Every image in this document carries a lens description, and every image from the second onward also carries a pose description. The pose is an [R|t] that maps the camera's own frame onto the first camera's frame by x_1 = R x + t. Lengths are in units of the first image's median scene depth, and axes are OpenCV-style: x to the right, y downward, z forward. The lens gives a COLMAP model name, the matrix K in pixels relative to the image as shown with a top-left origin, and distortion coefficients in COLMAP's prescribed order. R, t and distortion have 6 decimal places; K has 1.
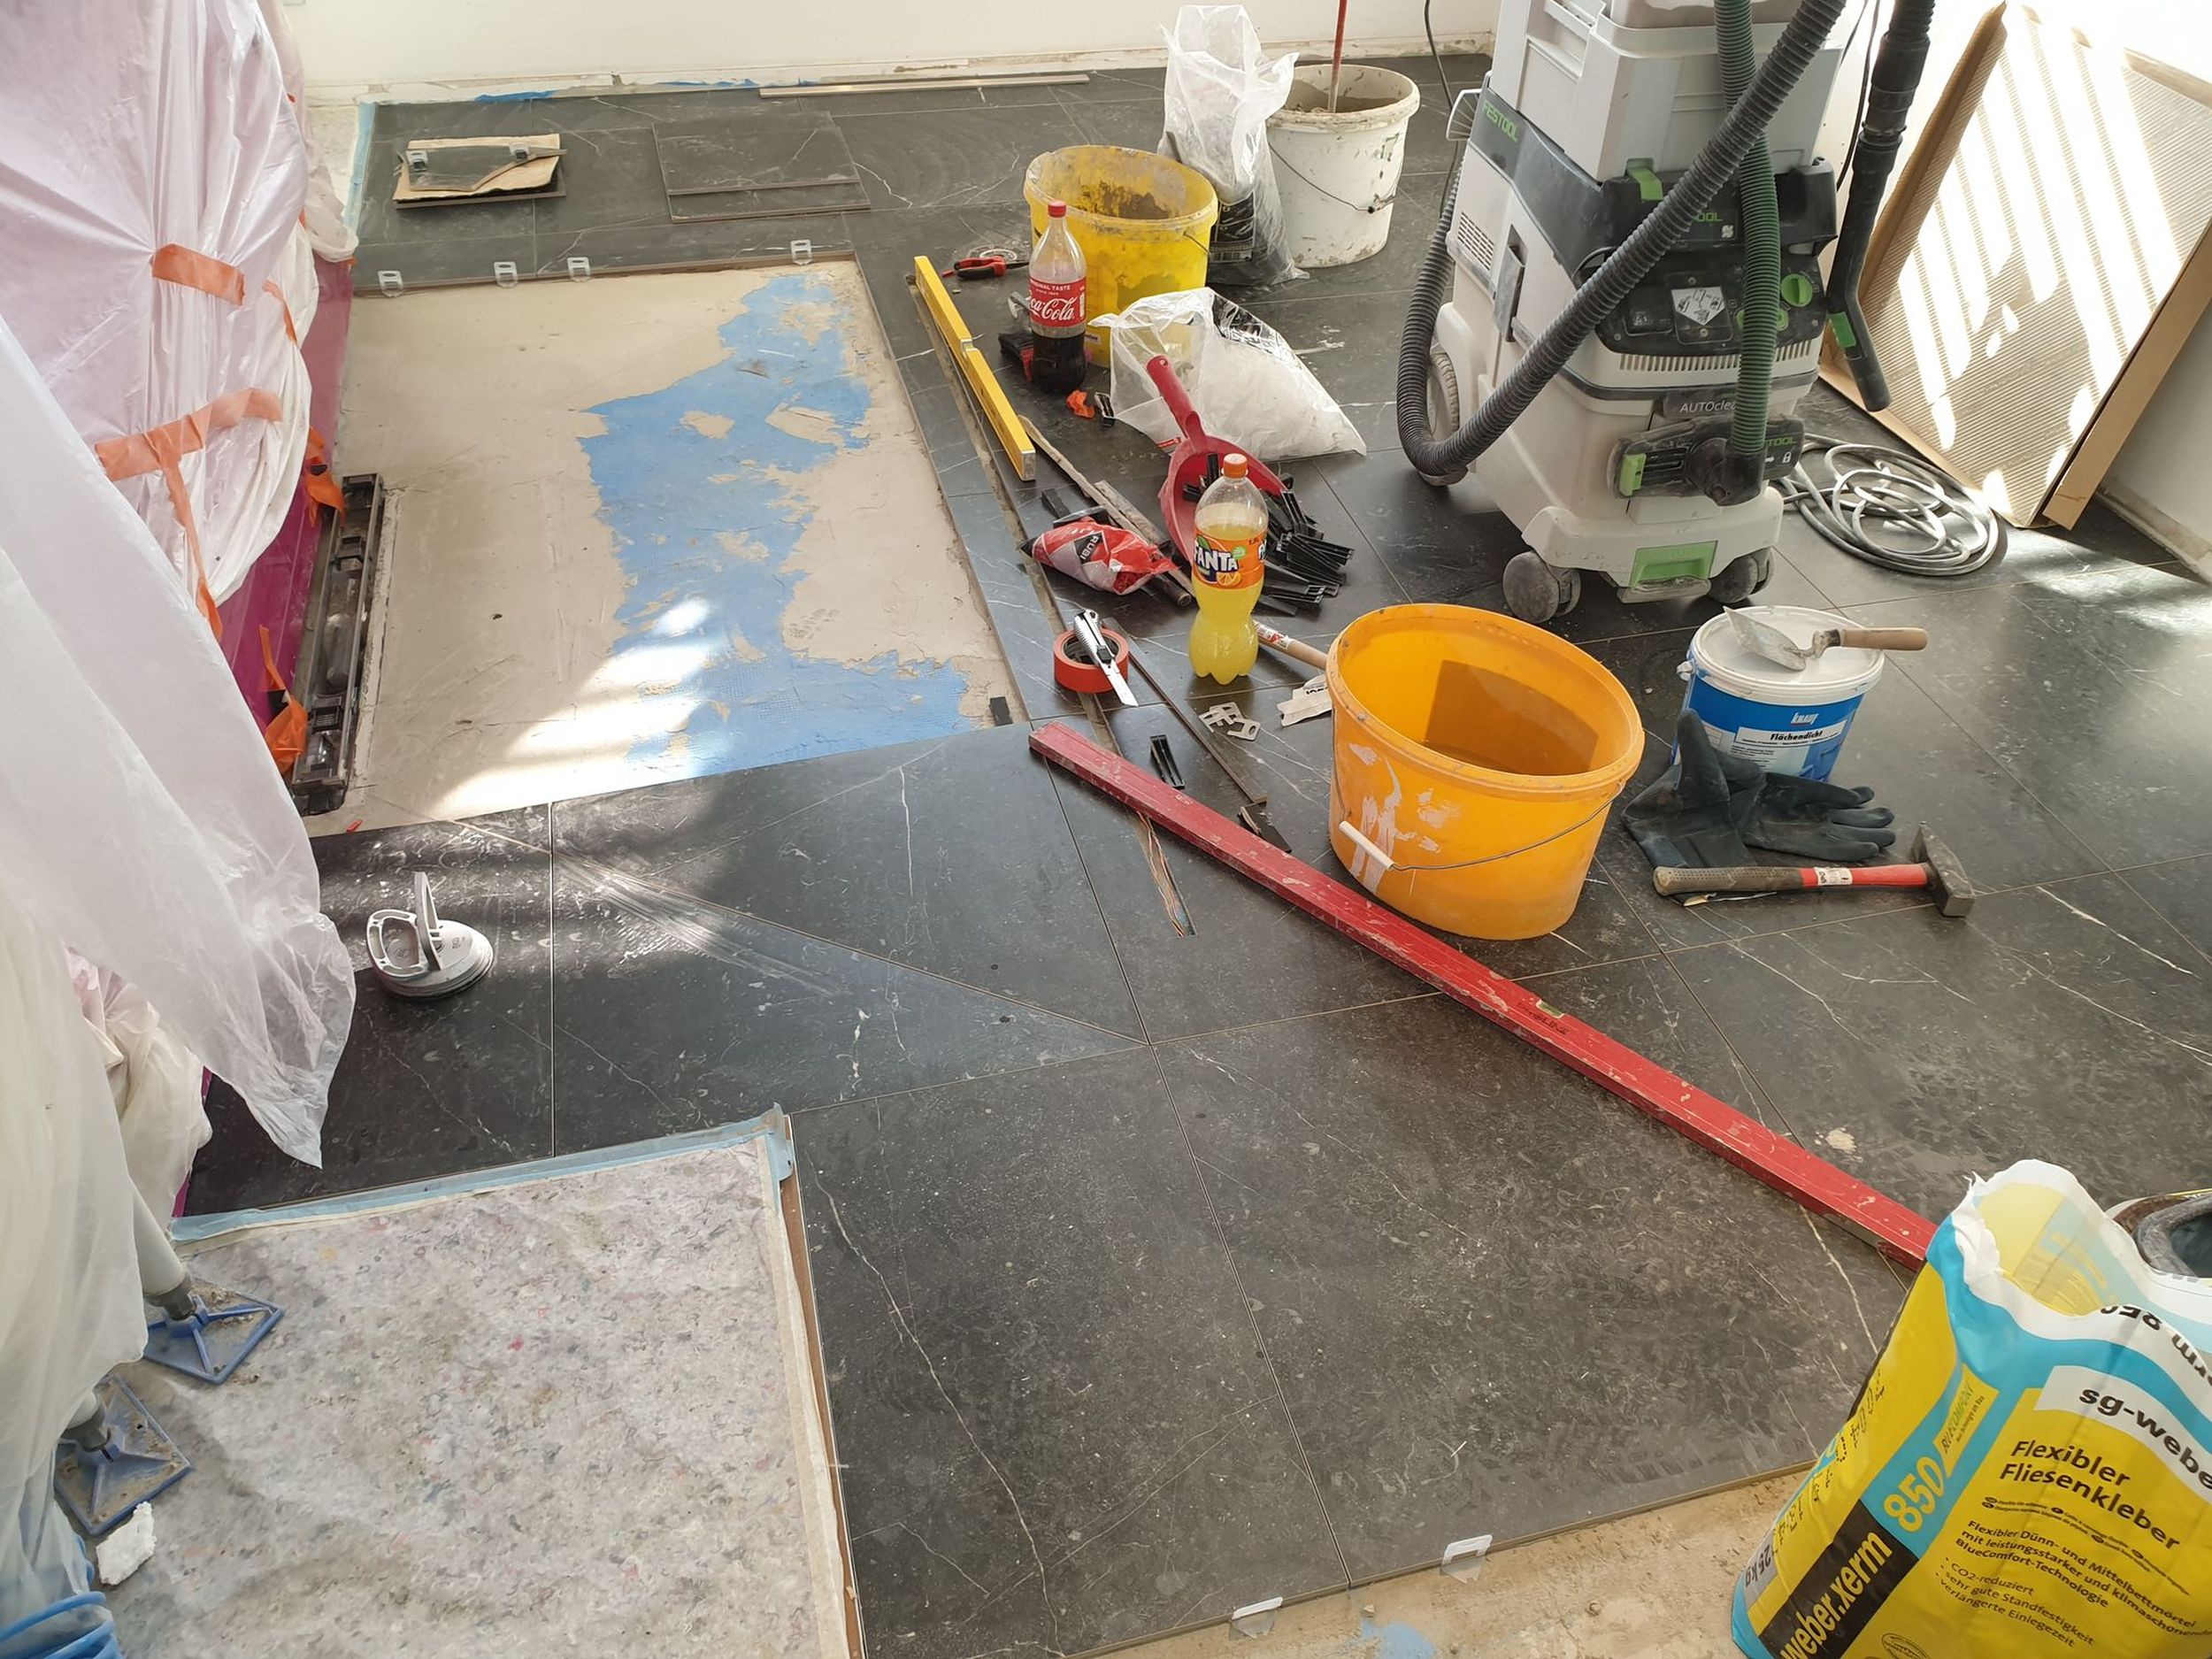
lens RADIAL K [[1697.7, 0, 1147.9], [0, 1697.7, 861.3], [0, 0, 1]] dist [0.014286, 0.007128]
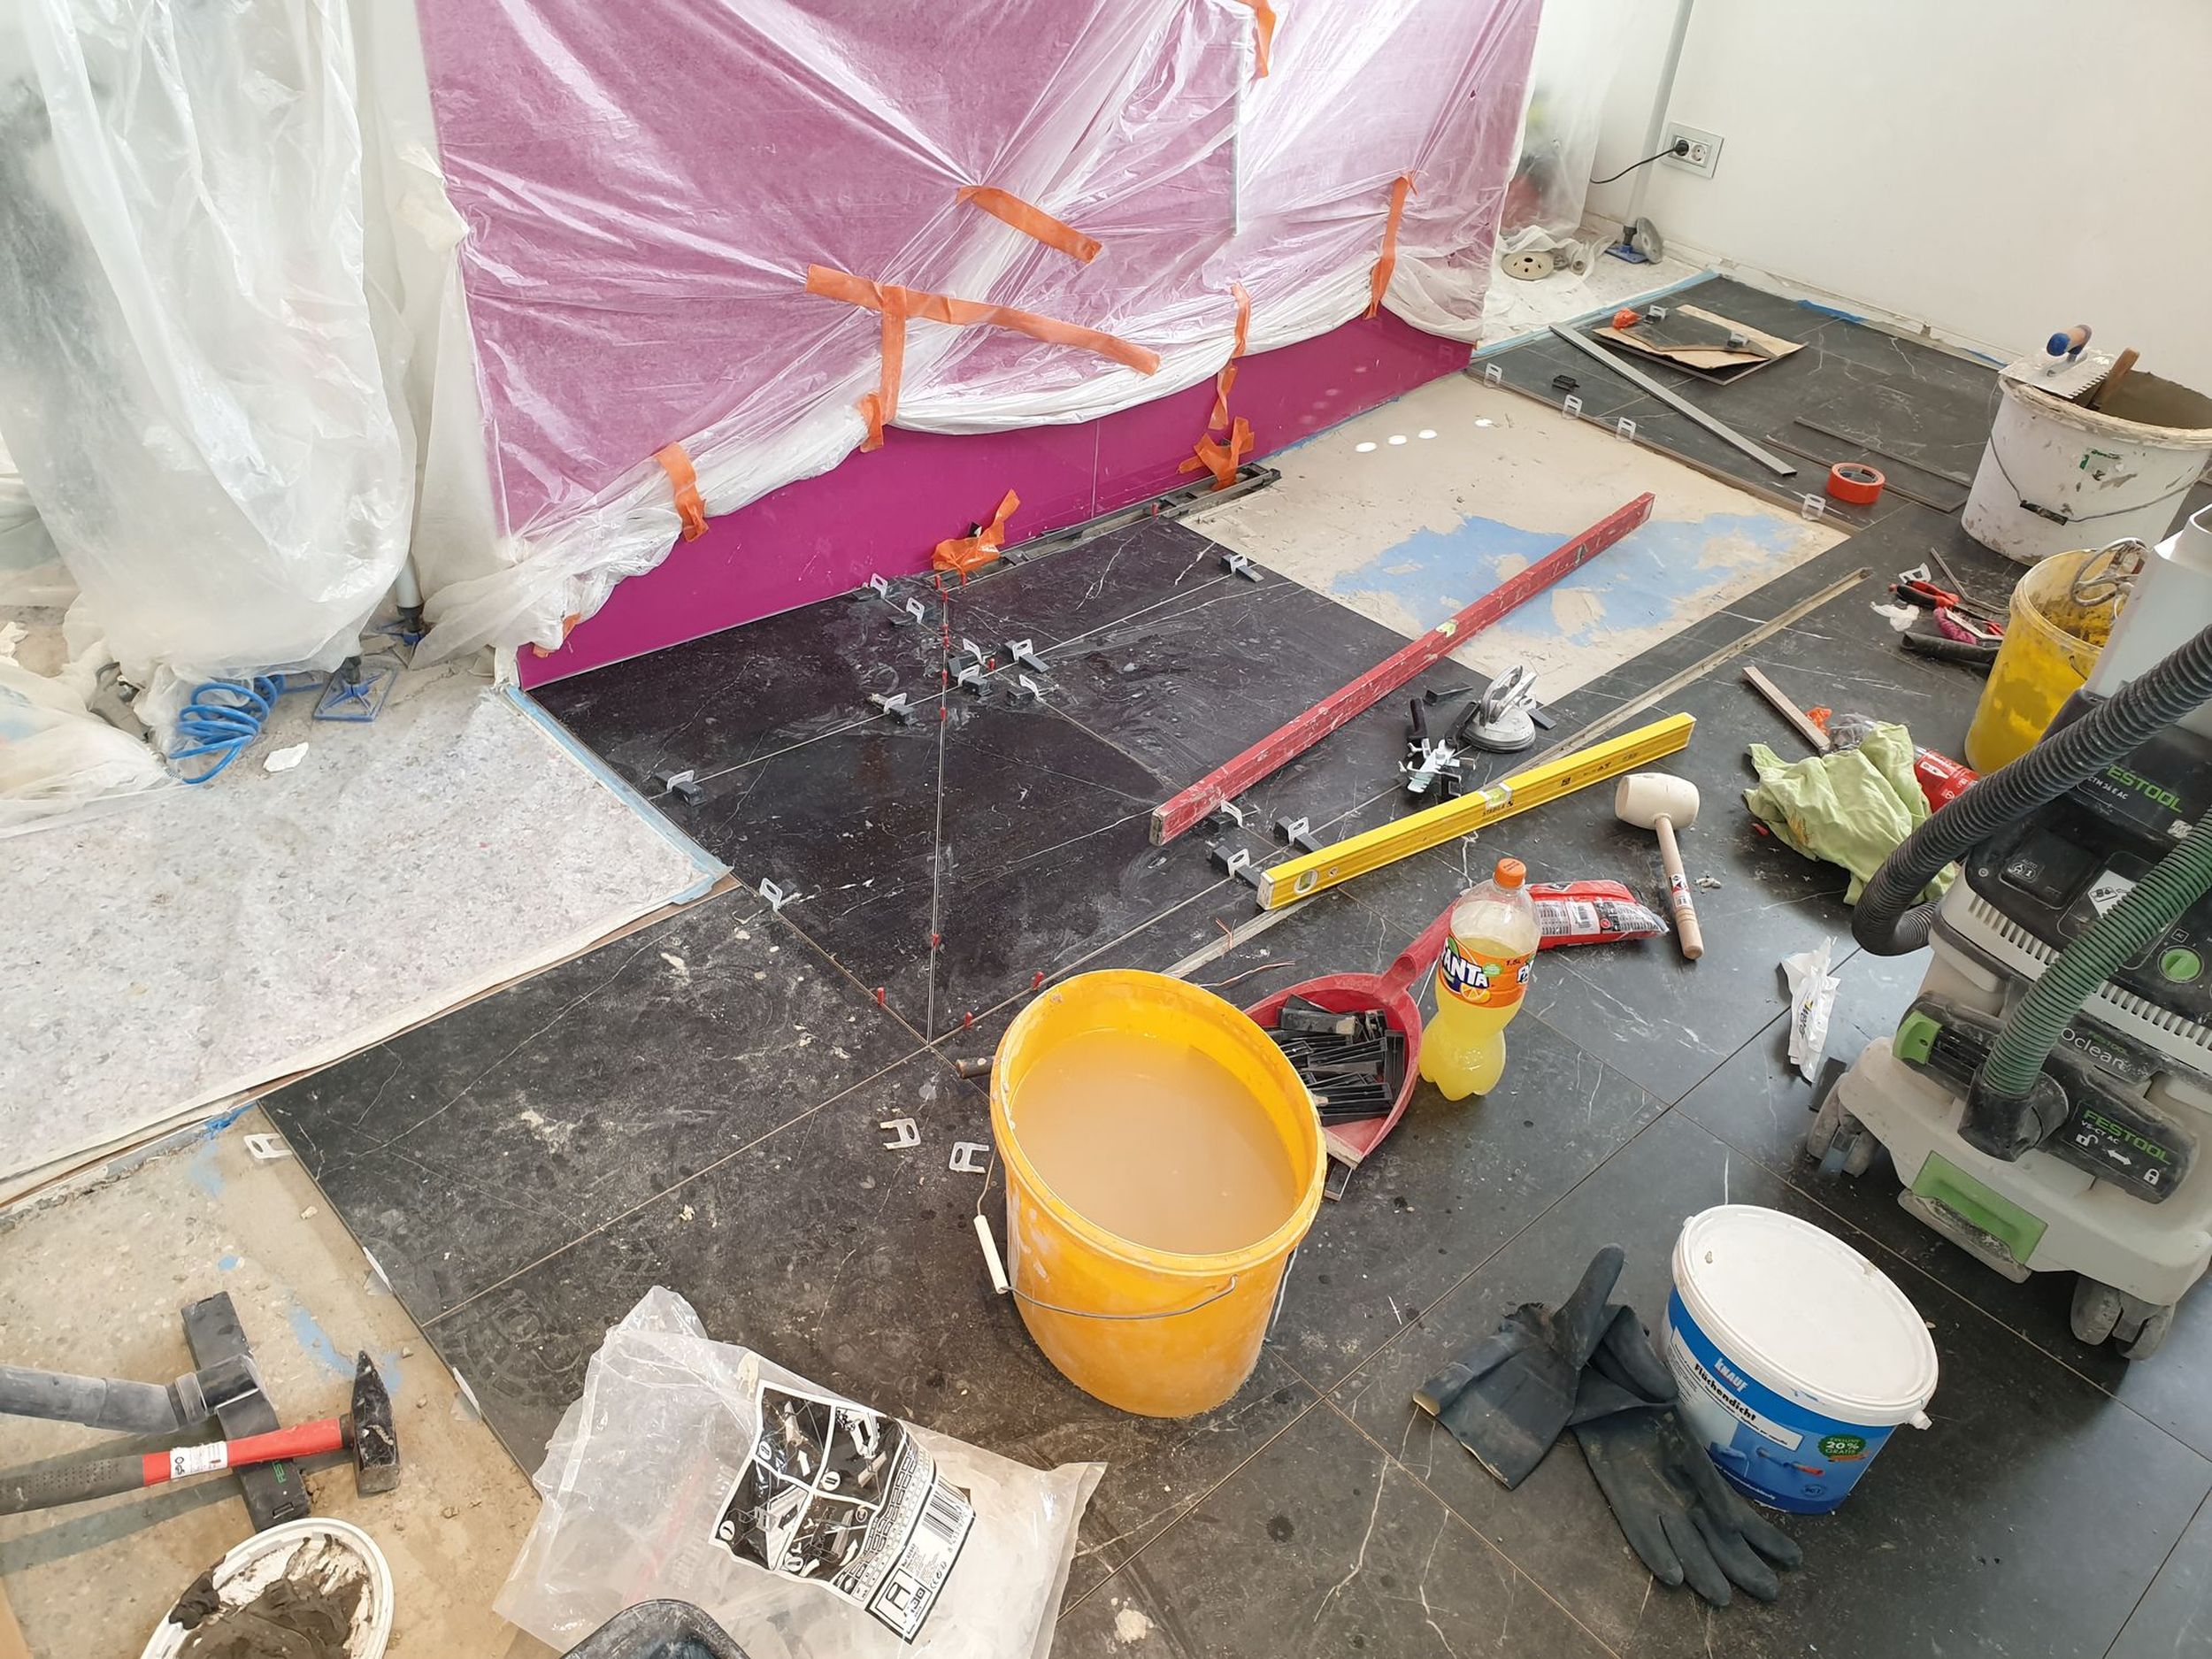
lens RADIAL K [[1712.0, 0, 1113.4], [0, 1712.0, 828.7], [0, 0, 1]] dist [-0.009517, 0.049852]
pose [[0.468887, 0.536779, -0.701437, 0.606809], [-0.623455, 0.763674, 0.167647, -0.206125], [0.625658, 0.358707, 0.692735, 0.220231]]
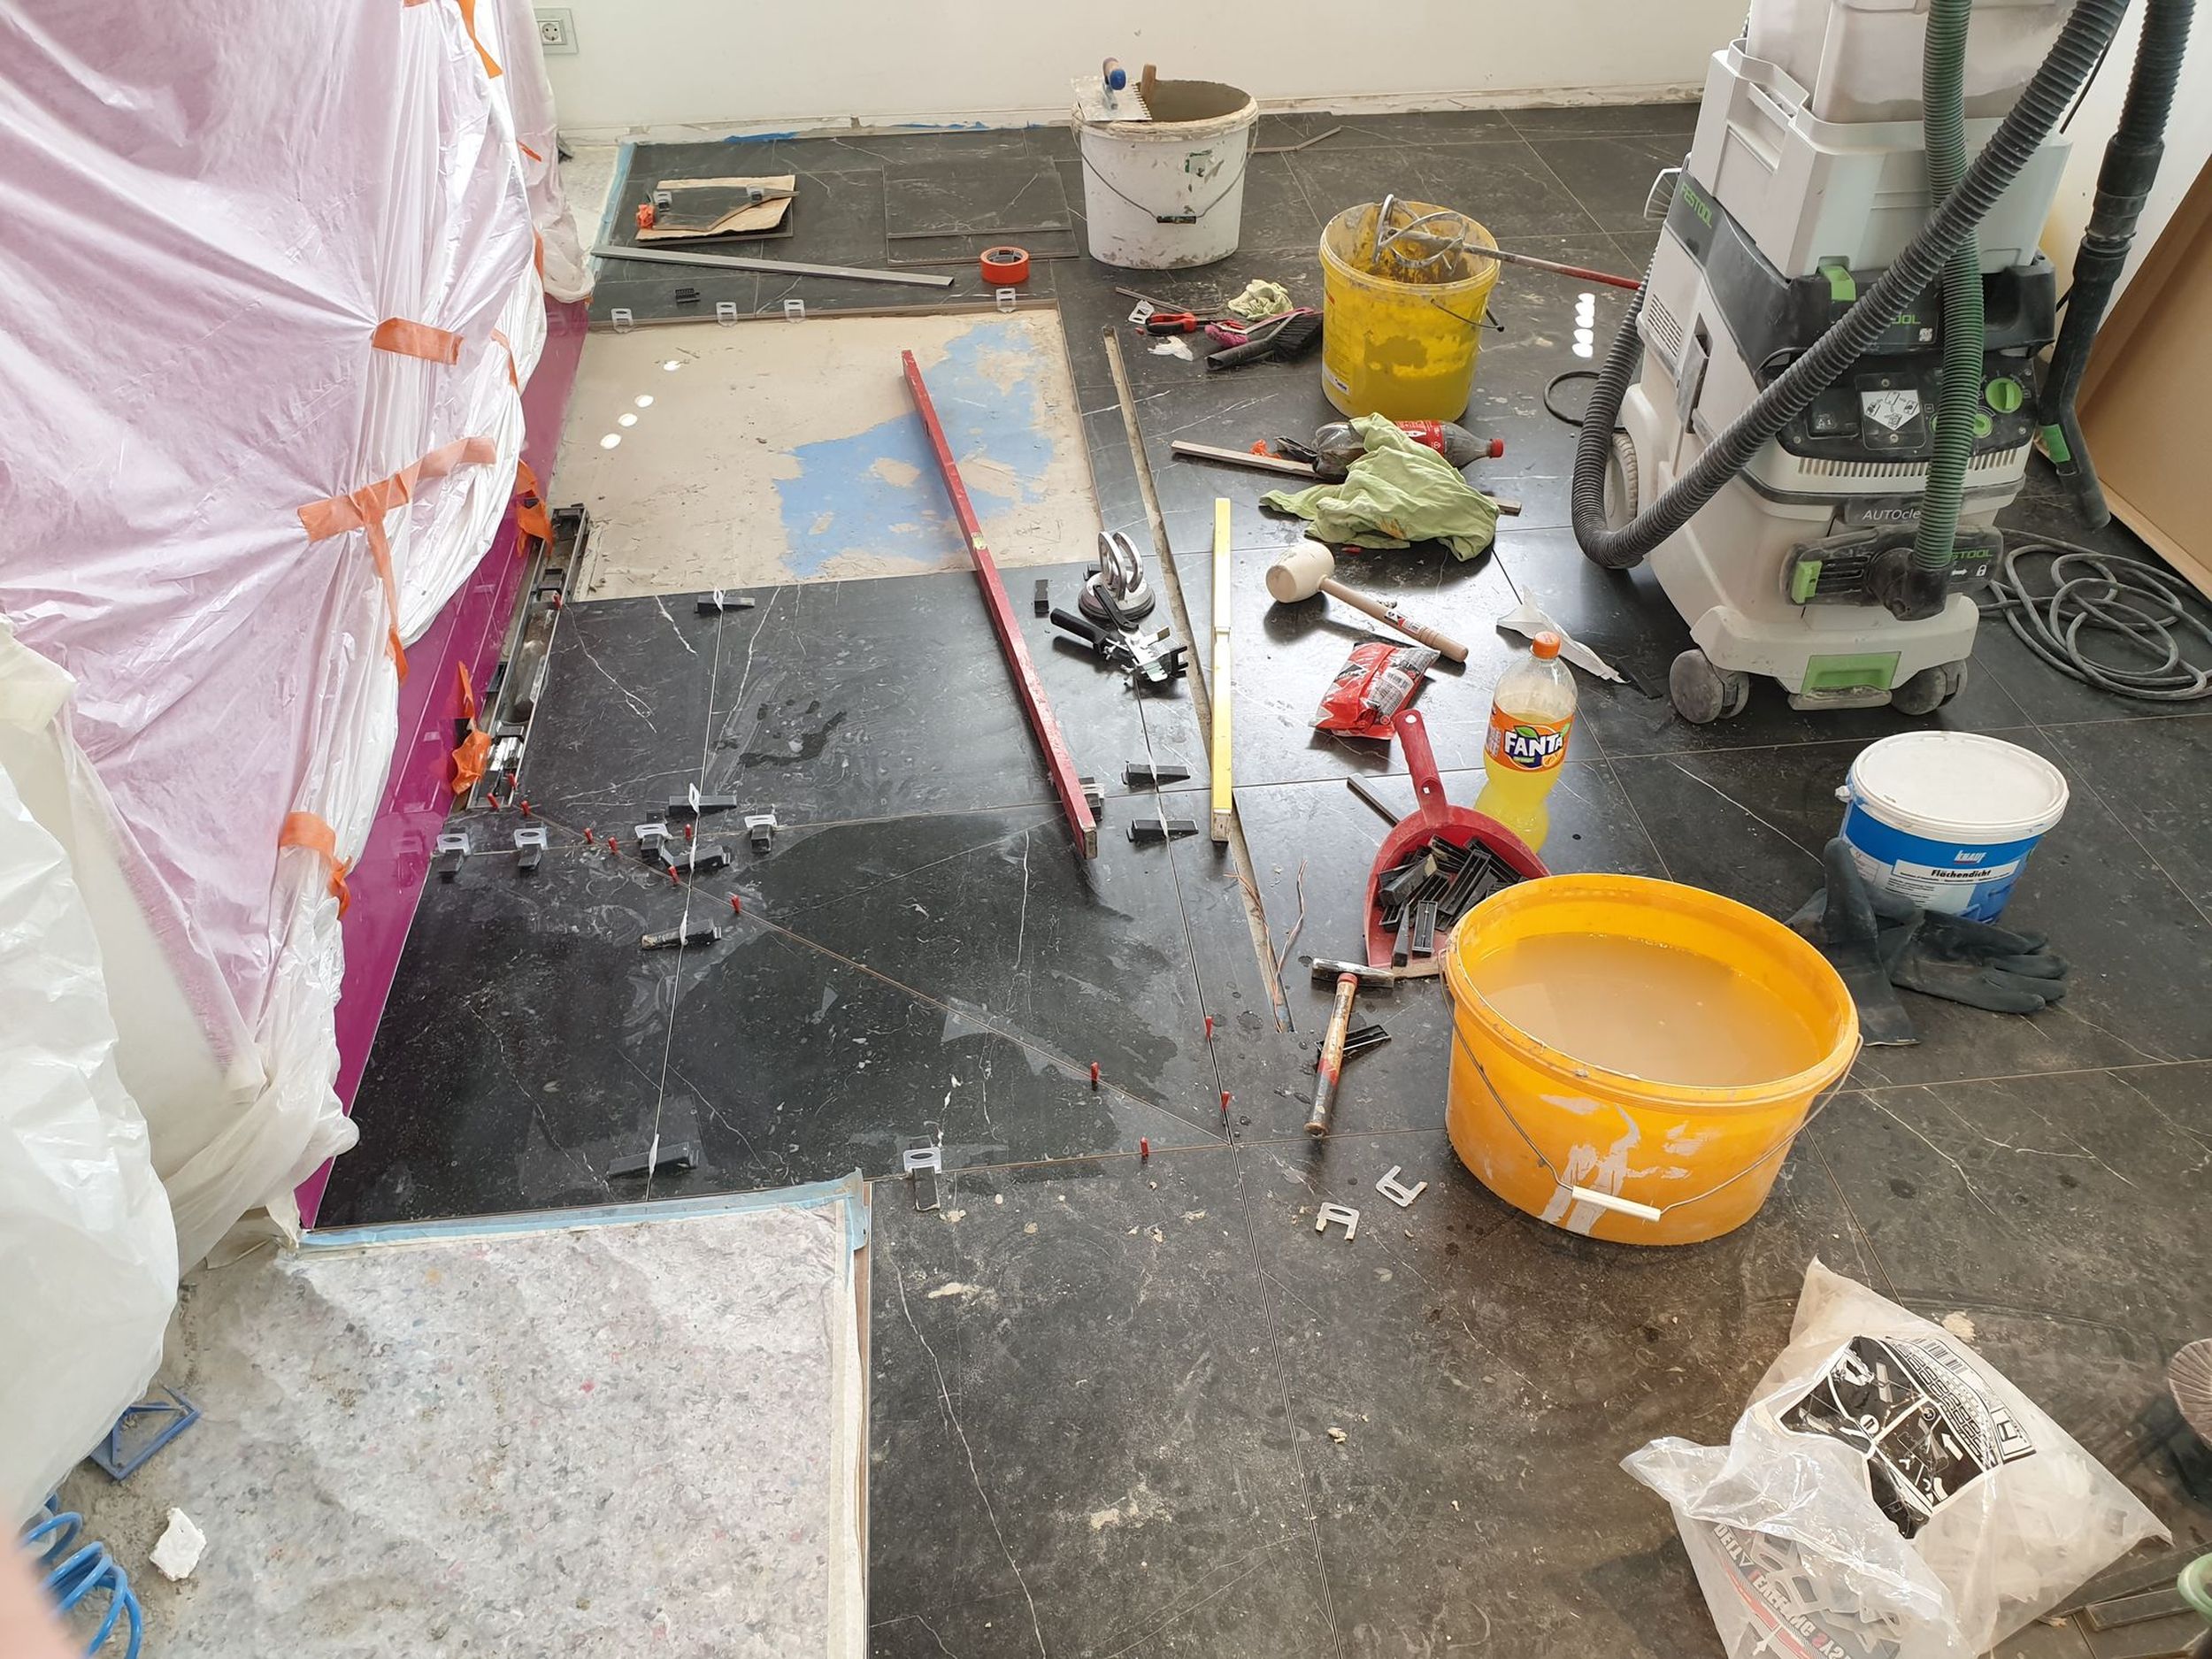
lens RADIAL K [[1712.0, 0, 1113.4], [0, 1712.0, 828.7], [0, 0, 1]] dist [-0.009517, 0.049852]
pose [[0.986769, 0.073977, -0.144275, 0.051075], [-0.076939, 0.996922, -0.015053, -0.045501], [0.142717, 0.025954, 0.989423, -0.002751]]
